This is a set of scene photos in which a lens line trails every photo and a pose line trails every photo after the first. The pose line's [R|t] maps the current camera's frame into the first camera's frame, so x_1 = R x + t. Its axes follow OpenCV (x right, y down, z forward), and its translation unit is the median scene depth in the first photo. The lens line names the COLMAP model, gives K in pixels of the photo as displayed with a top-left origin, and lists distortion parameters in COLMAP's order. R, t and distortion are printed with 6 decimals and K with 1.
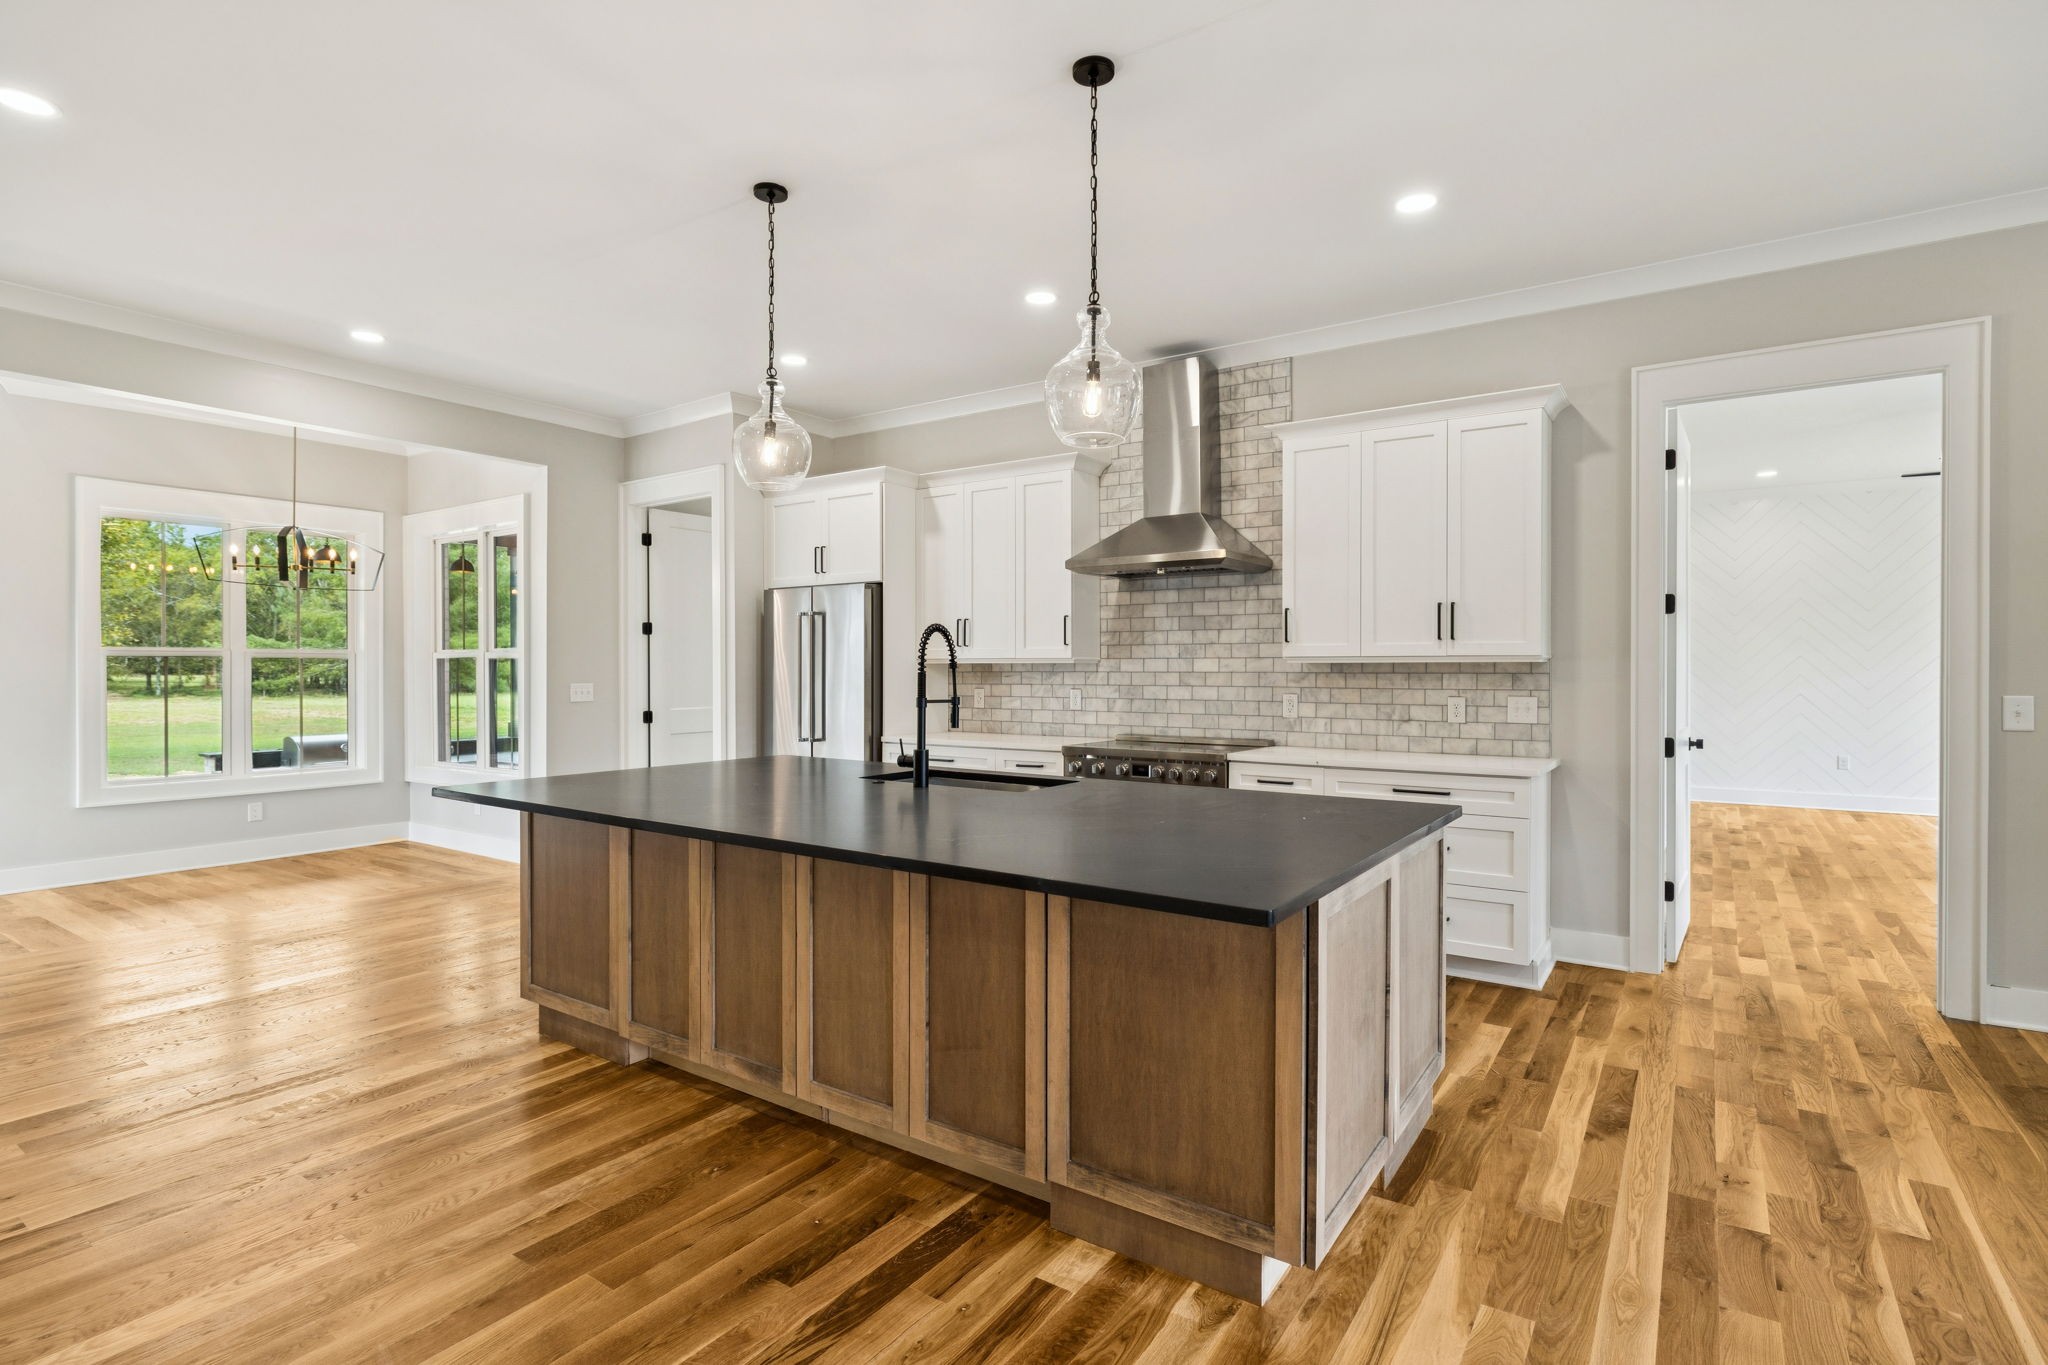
lens RADIAL K [[995.1, 0, 1025.0], [0, 995.1, 676.1], [0, 0, 1]] dist [-0.001448, -0.000282]
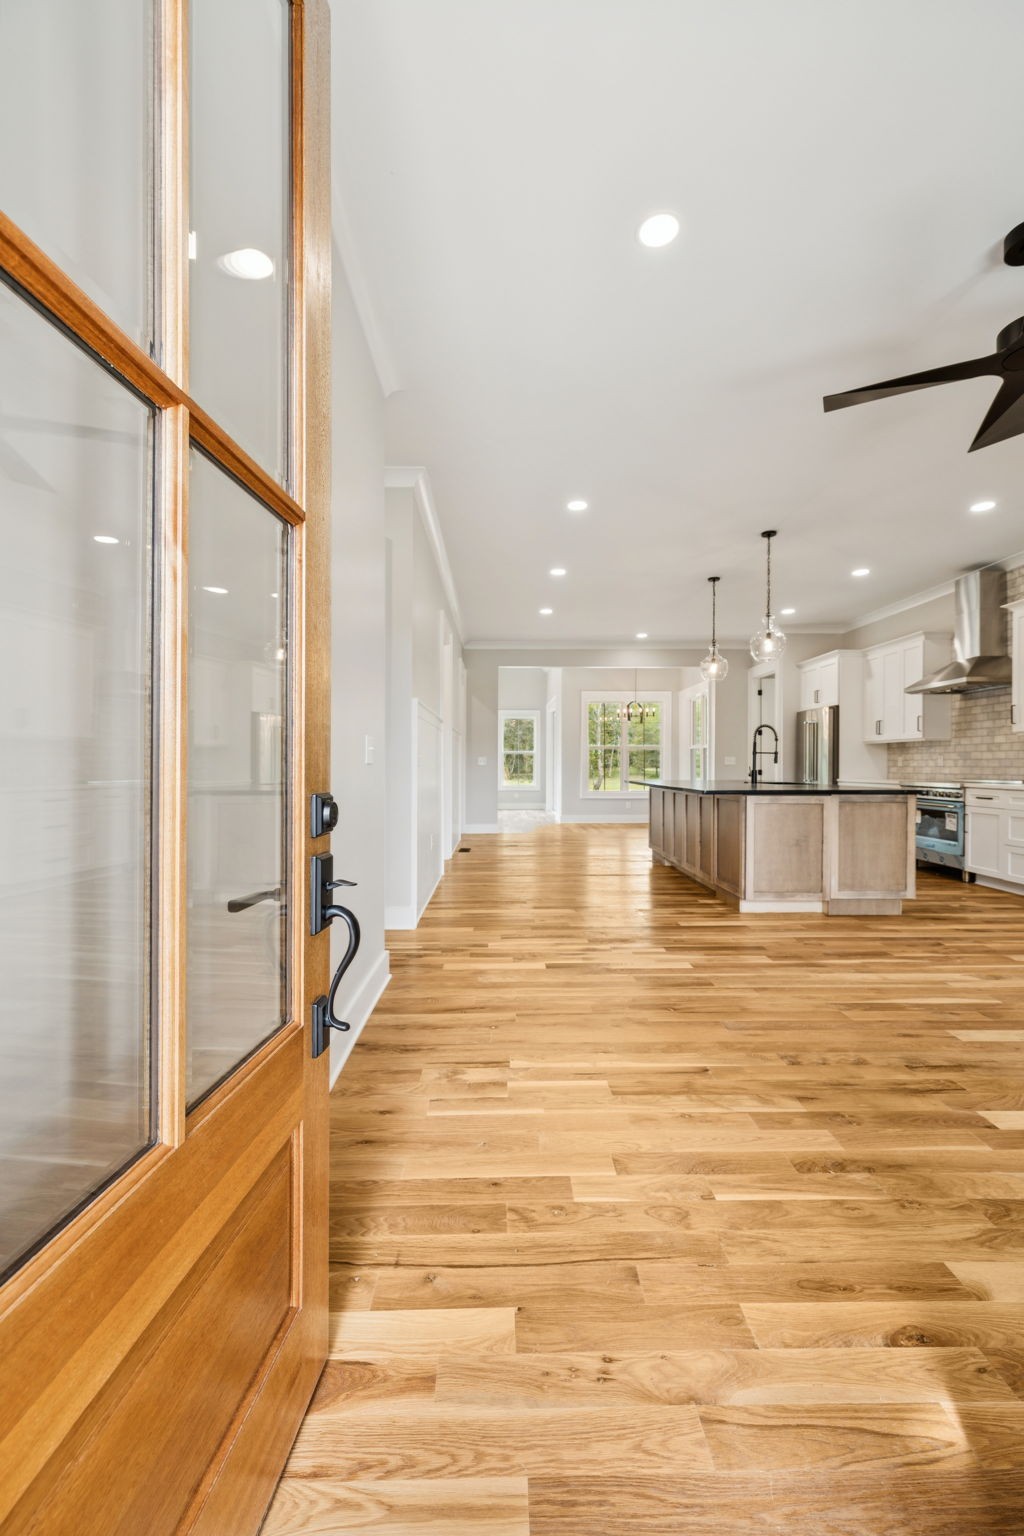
lens RADIAL K [[636.7, 0, 512.0], [0, 636.7, 768.0], [0, 0, 1]] dist [0.002315, 0.000176]
pose [[0.579492, 0.002695, -0.814974, 0.617903], [-0.004694, 0.999989, -0.000031, 0.045658], [0.814965, 0.003844, 0.579498, -0.374816]]
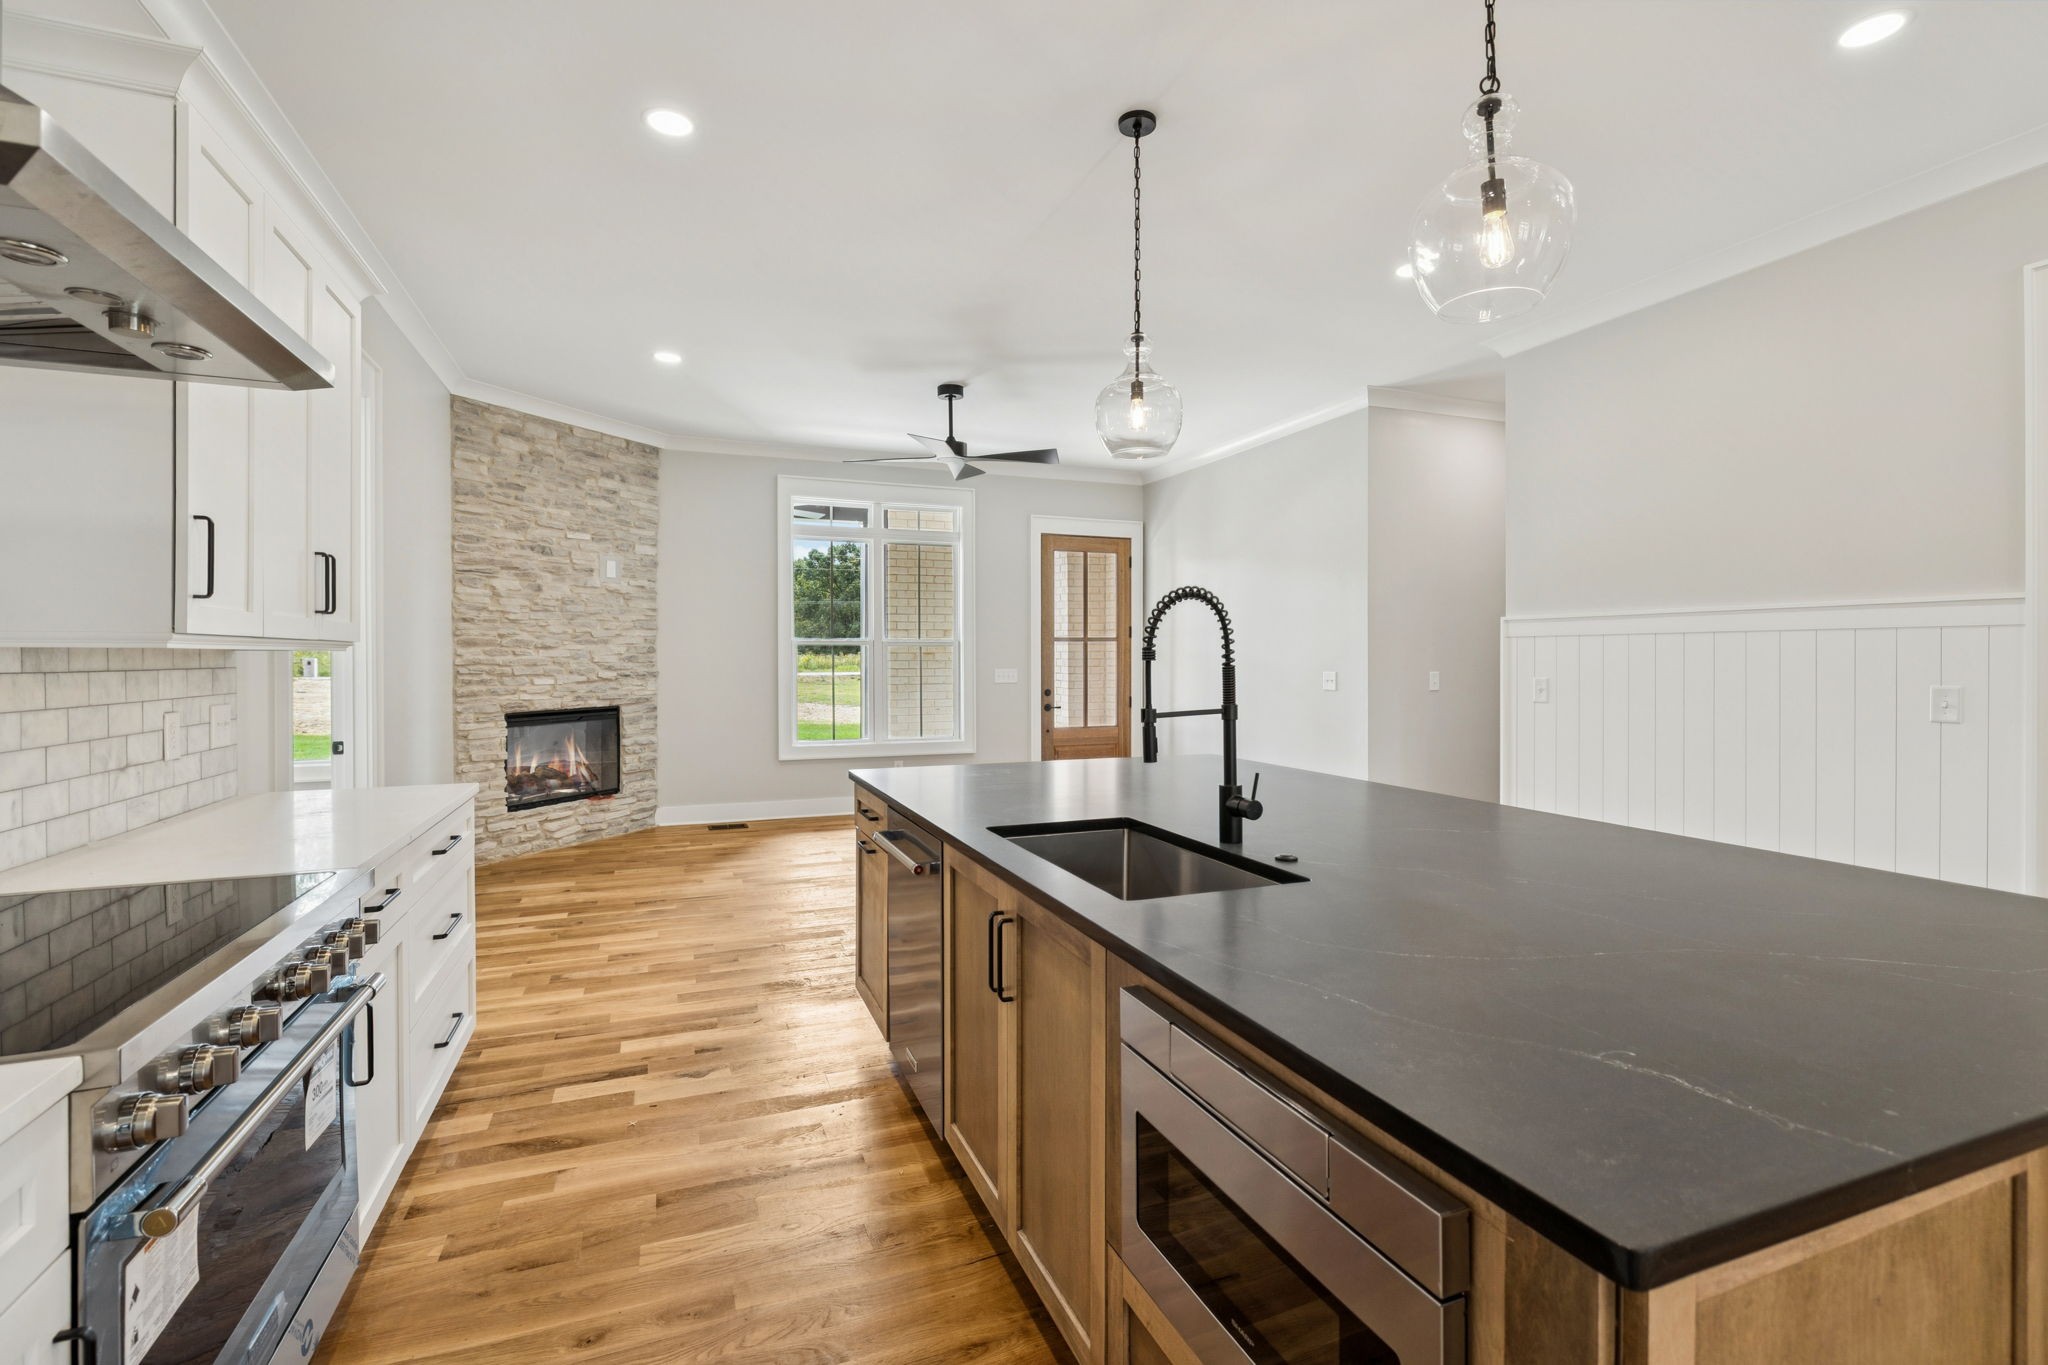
lens RADIAL K [[924.7, 0, 1024.9], [0, 924.7, 657.8], [0, 0, 1]] dist [-0.006692, 0.000641]
pose [[-0.830110, 0.000660, 0.557599, -0.213820], [0.005870, 0.999954, 0.007554, -0.009230], [-0.557569, 0.009544, -0.830076, 1.026103]]
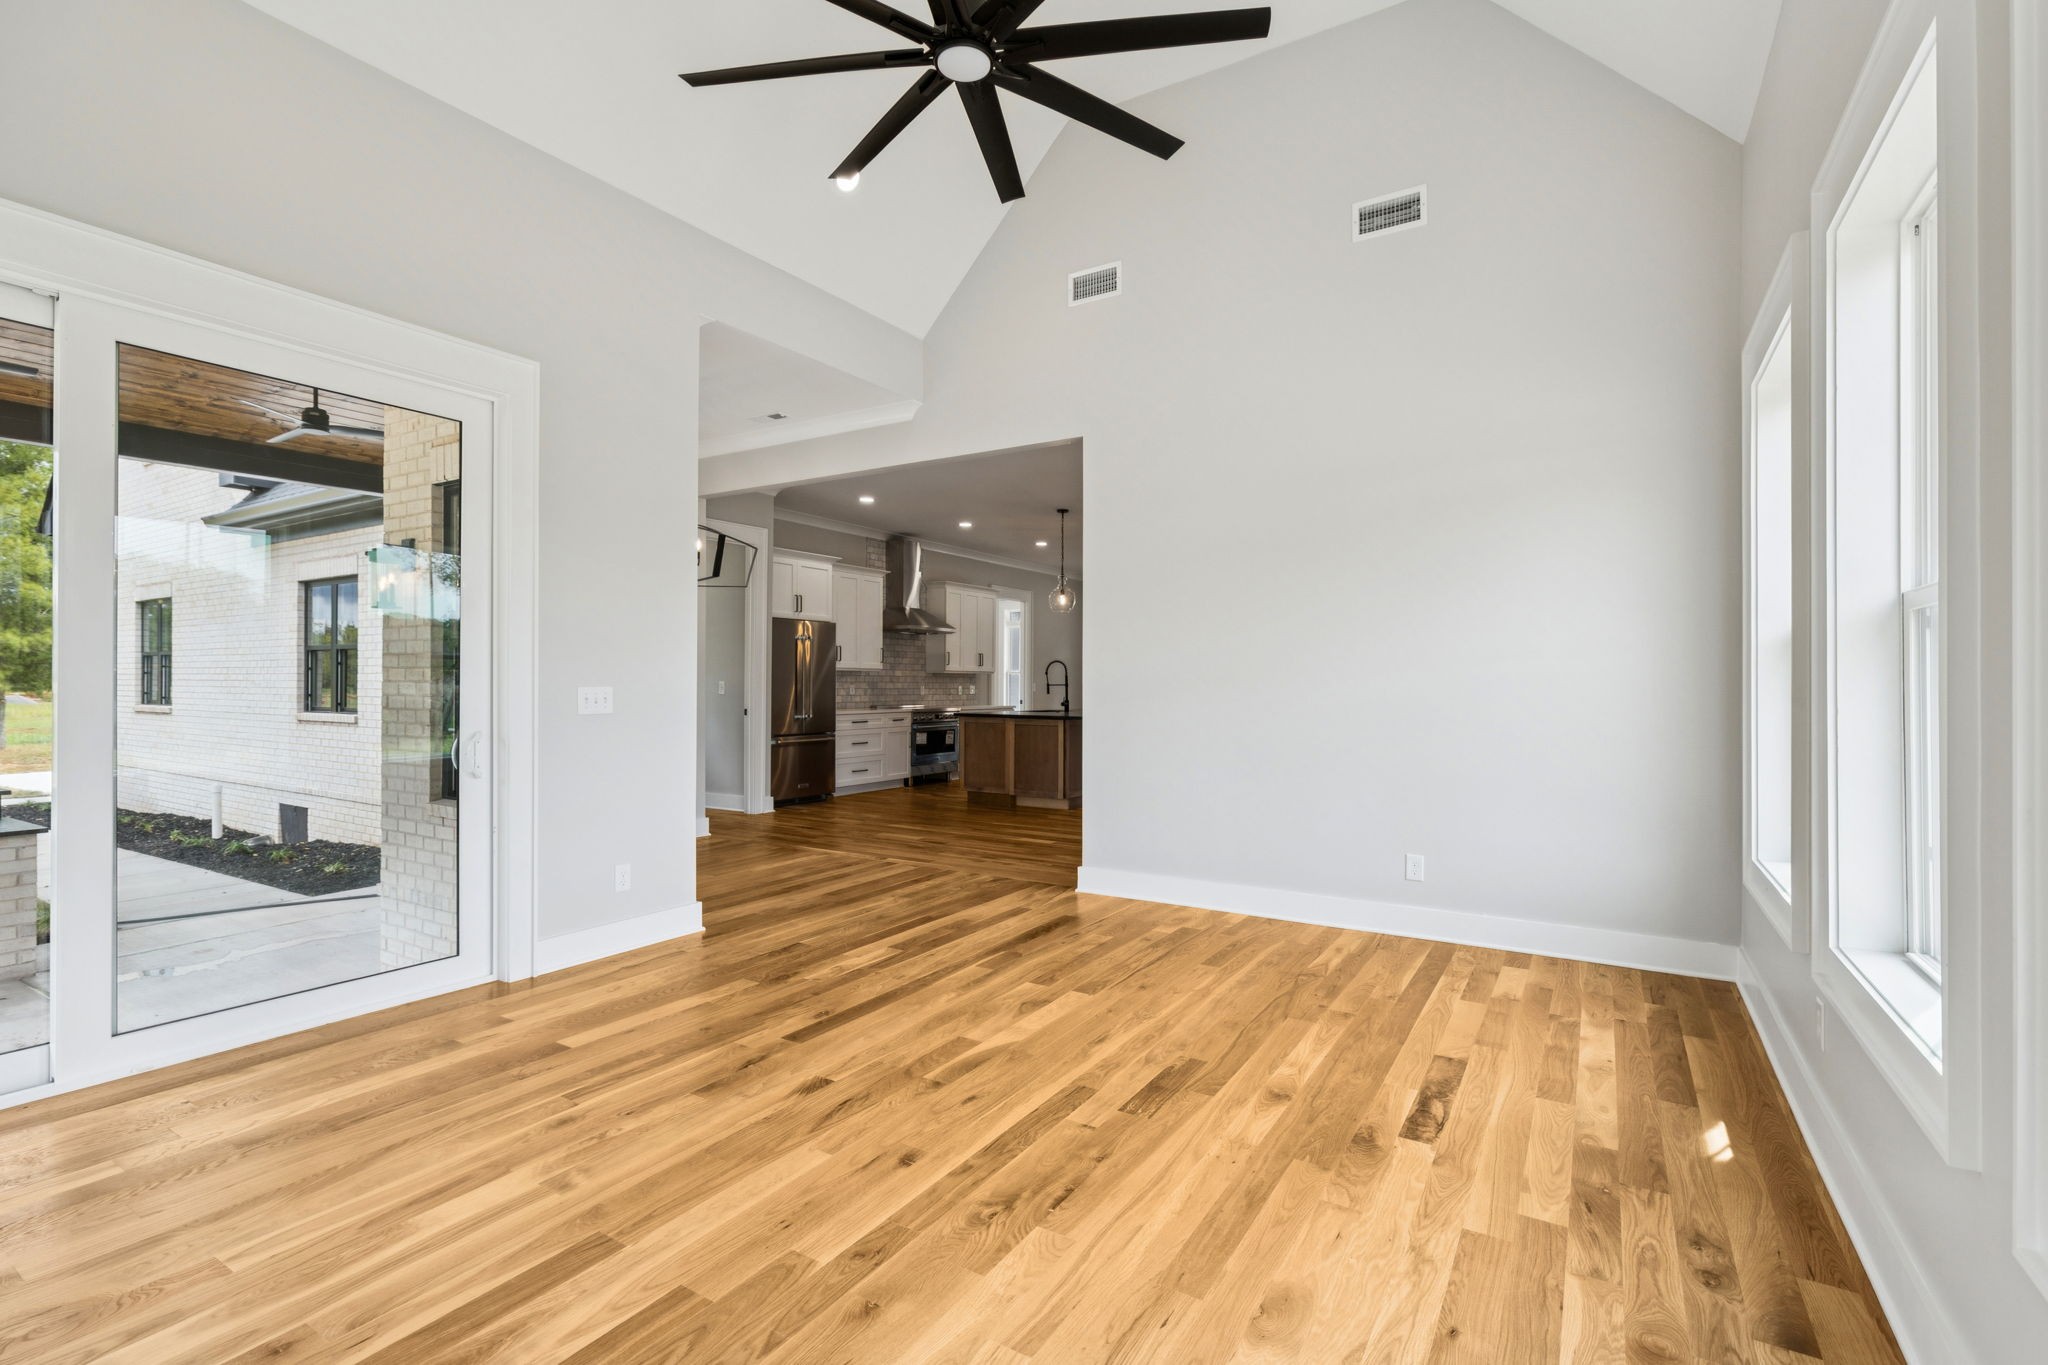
lens RADIAL K [[937.0, 0, 1024.0], [0, 937.0, 682.5], [0, 0, 1]] dist [-0.001054, -0.000074]
pose [[-0.044786, 0.000371, 0.998997, -2.010827], [0.003455, 0.999994, -0.000216, 0.012276], [-0.998991, 0.003441, -0.044787, 0.828884]]
